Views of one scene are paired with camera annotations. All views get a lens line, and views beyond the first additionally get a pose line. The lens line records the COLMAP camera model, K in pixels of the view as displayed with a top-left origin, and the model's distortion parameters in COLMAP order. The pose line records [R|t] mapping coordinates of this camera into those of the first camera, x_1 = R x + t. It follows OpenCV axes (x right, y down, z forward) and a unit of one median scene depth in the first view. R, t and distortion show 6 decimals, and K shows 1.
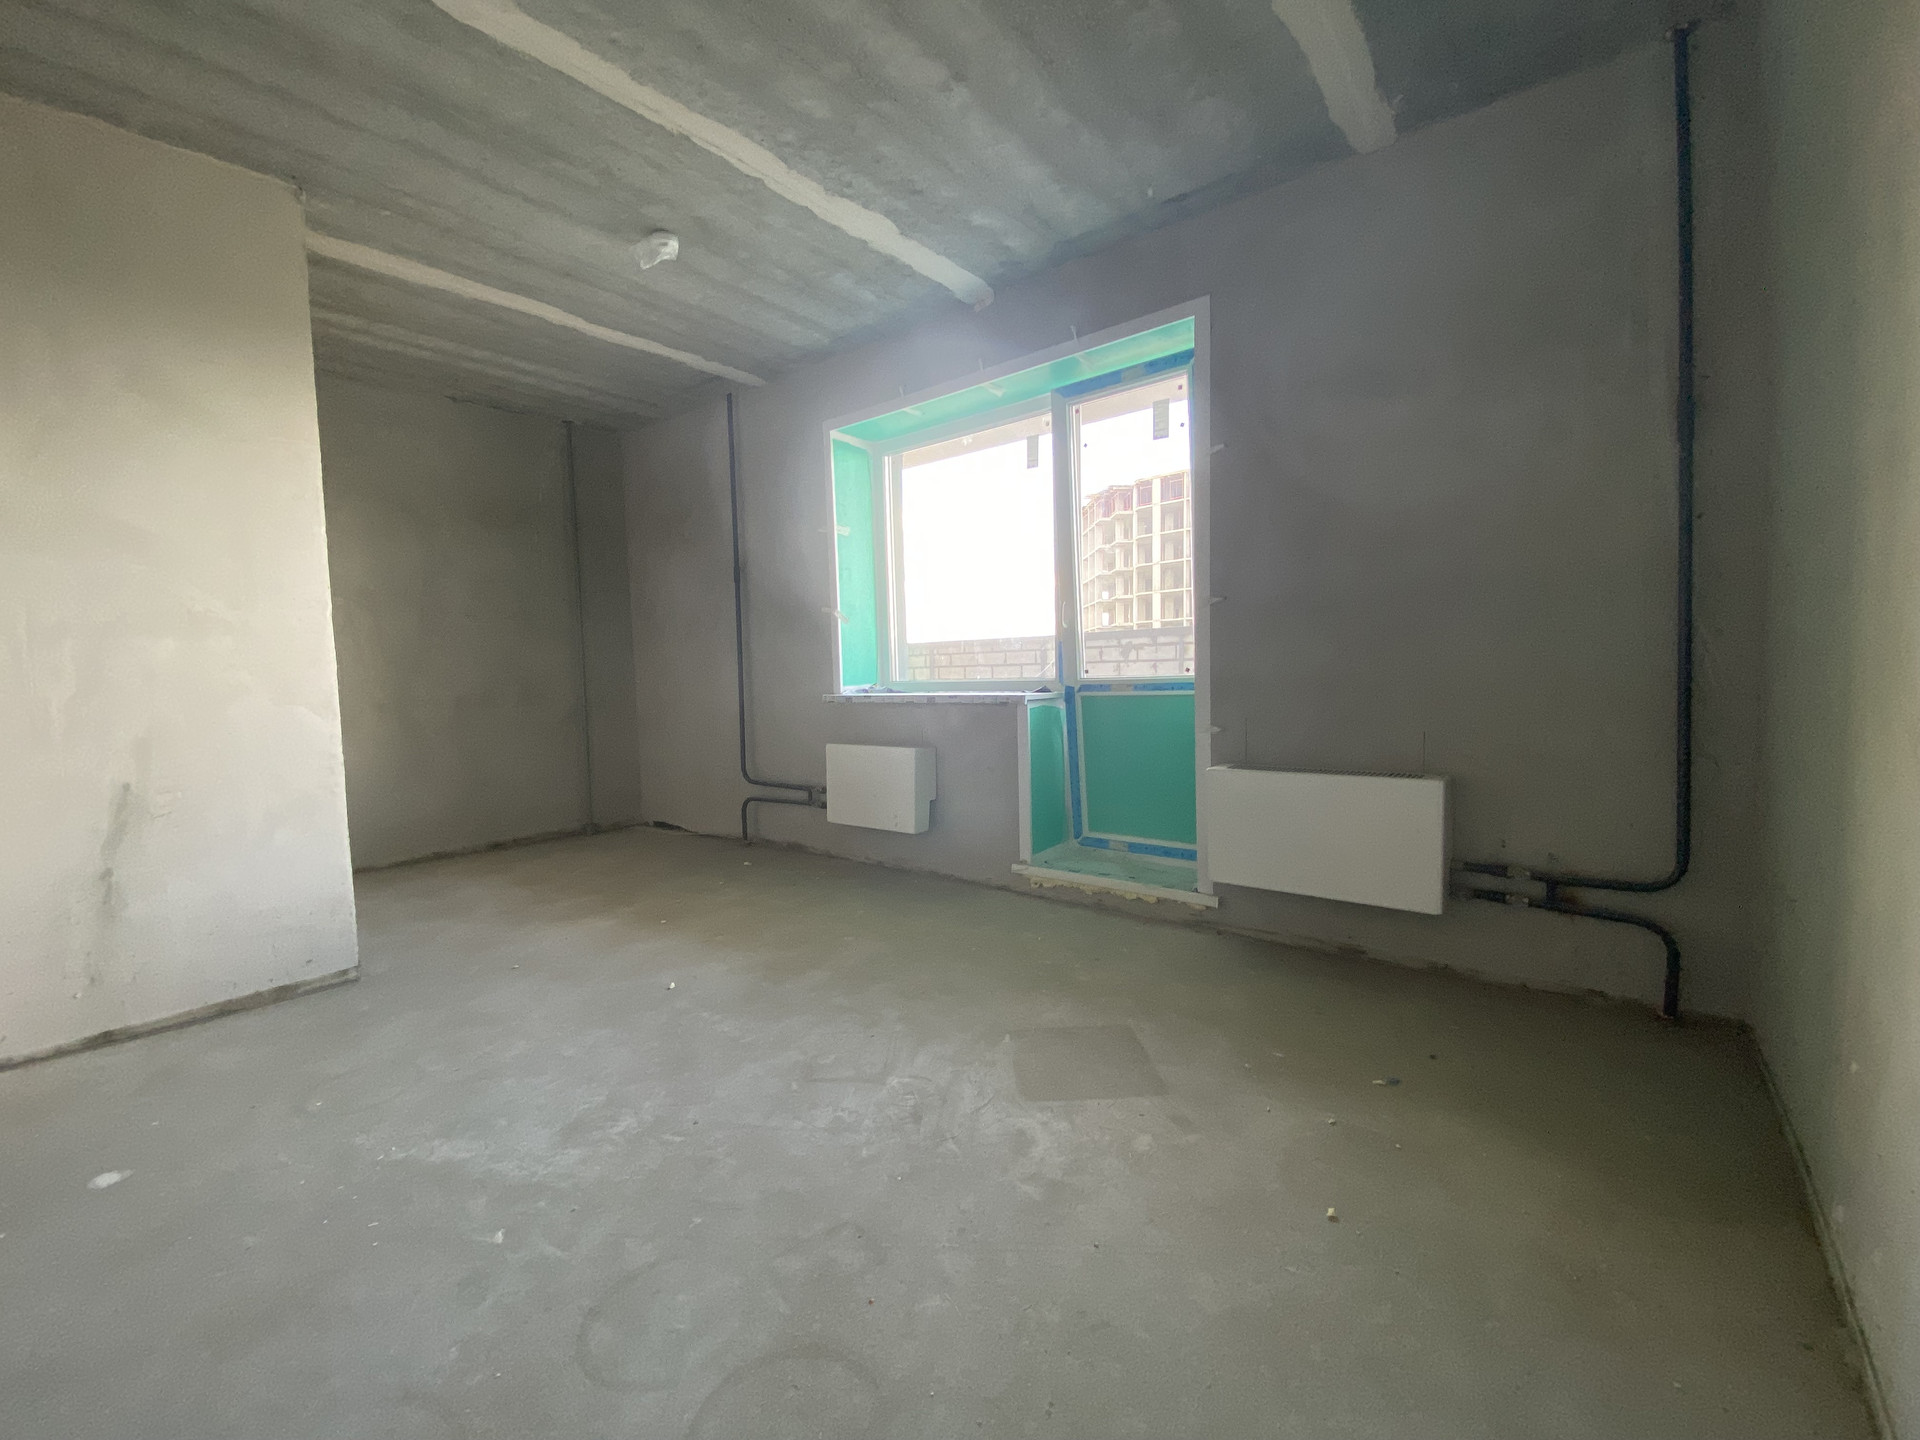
lens RADIAL K [[781.9, 0, 962.8], [0, 781.9, 723.9], [0, 0, 1]] dist [0.013439, -0.016964]
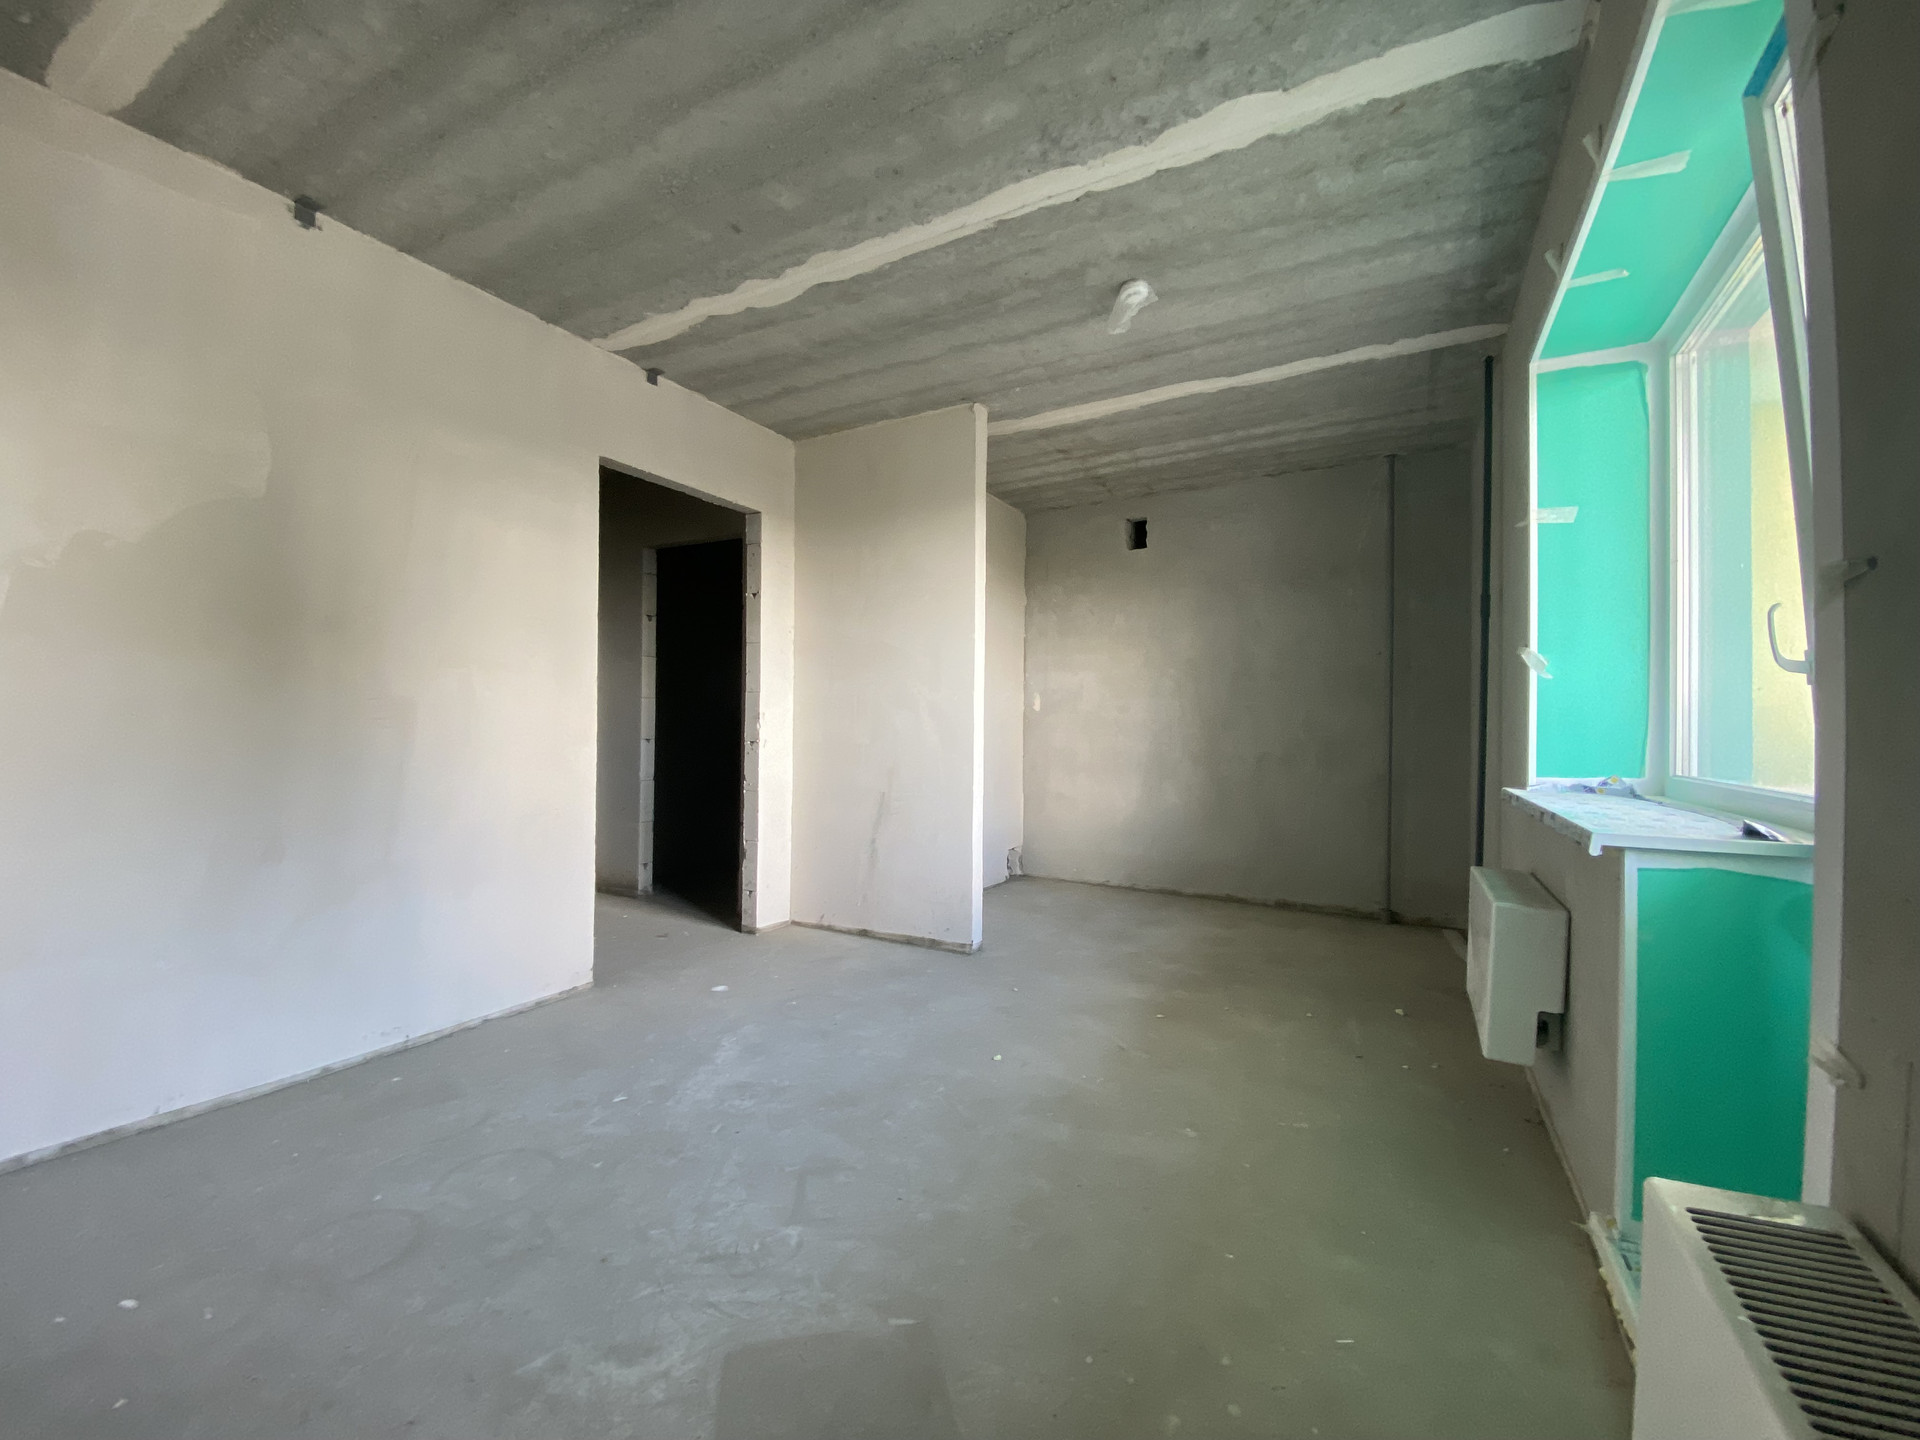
lens RADIAL K [[781.9, 0, 951.4], [0, 781.9, 724.2], [0, 0, 1]] dist [0.013439, -0.016964]
pose [[0.161312, 0.028026, -0.986506, 0.490623], [-0.082575, 0.996475, 0.014806, -0.083495], [0.983443, 0.079072, 0.163057, 0.616651]]
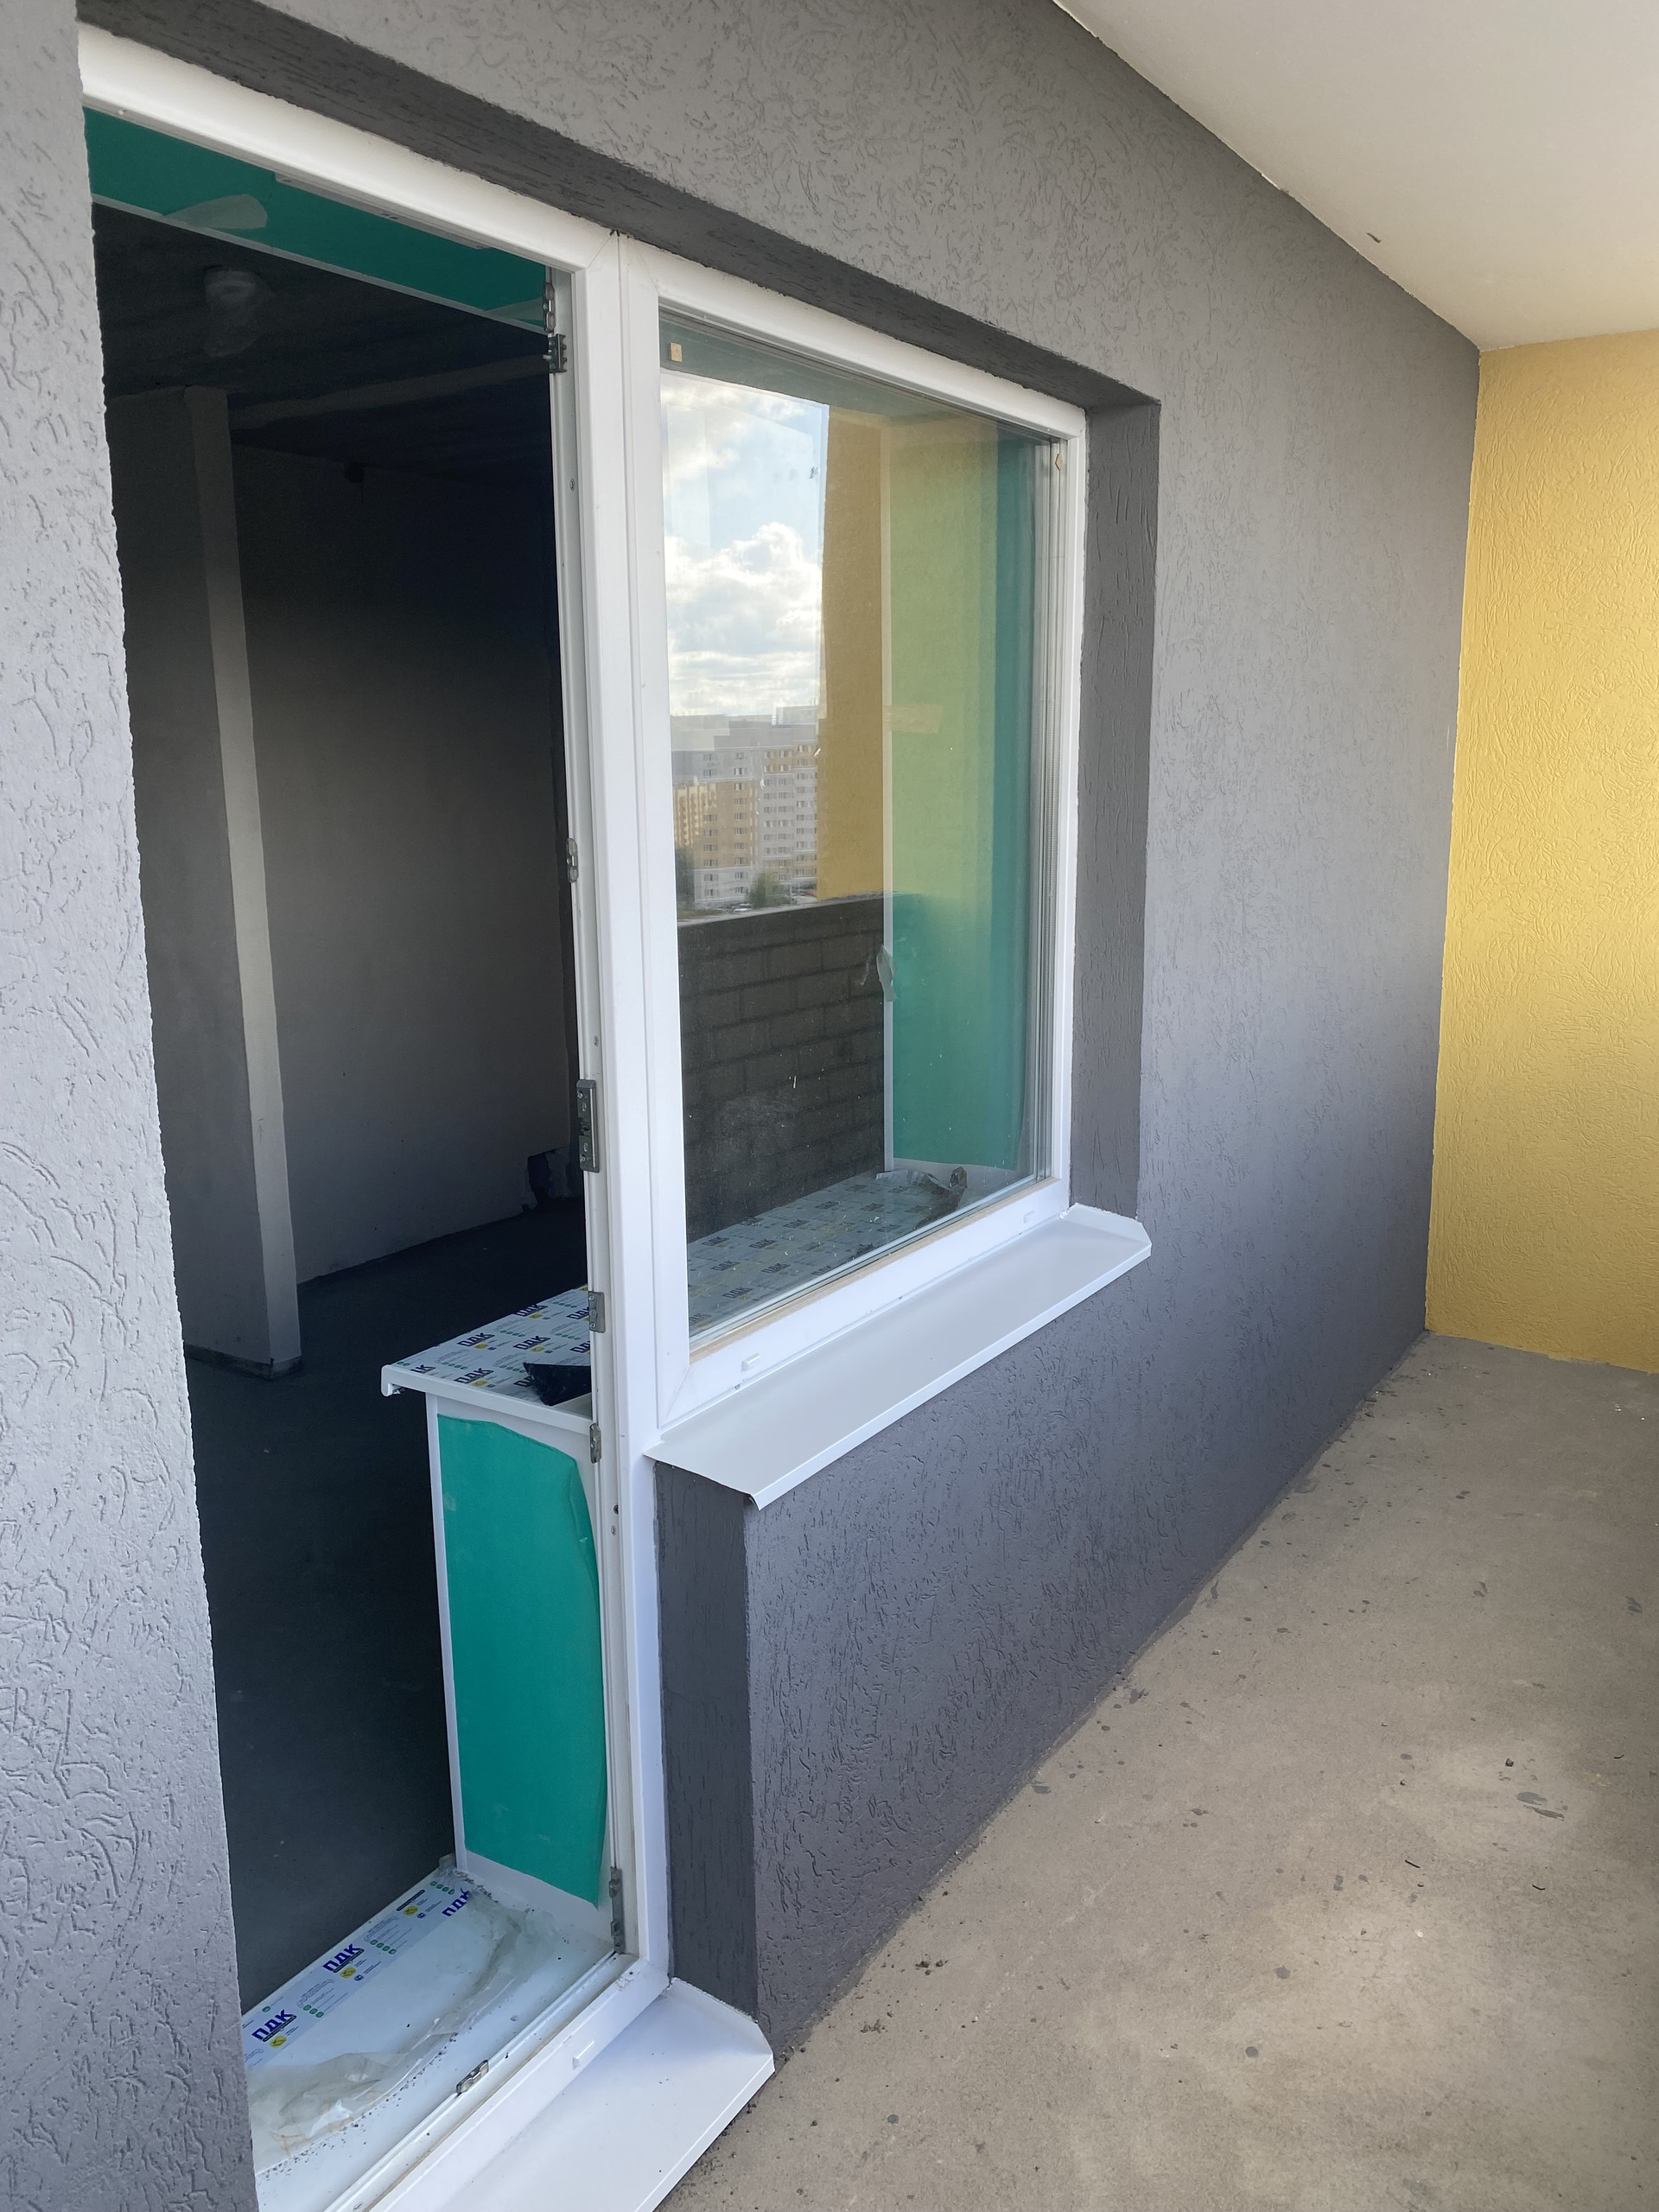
lens RADIAL K [[1685.2, 0, 838.7], [0, 1685.2, 1093.2], [0, 0, 1]] dist [0.035494, -0.041535]
pose [[0.099089, 0.225933, -0.969090, 0.800014], [-0.060881, 0.973435, 0.220721, -0.336645], [0.993214, 0.037128, 0.110212, 1.192176]]
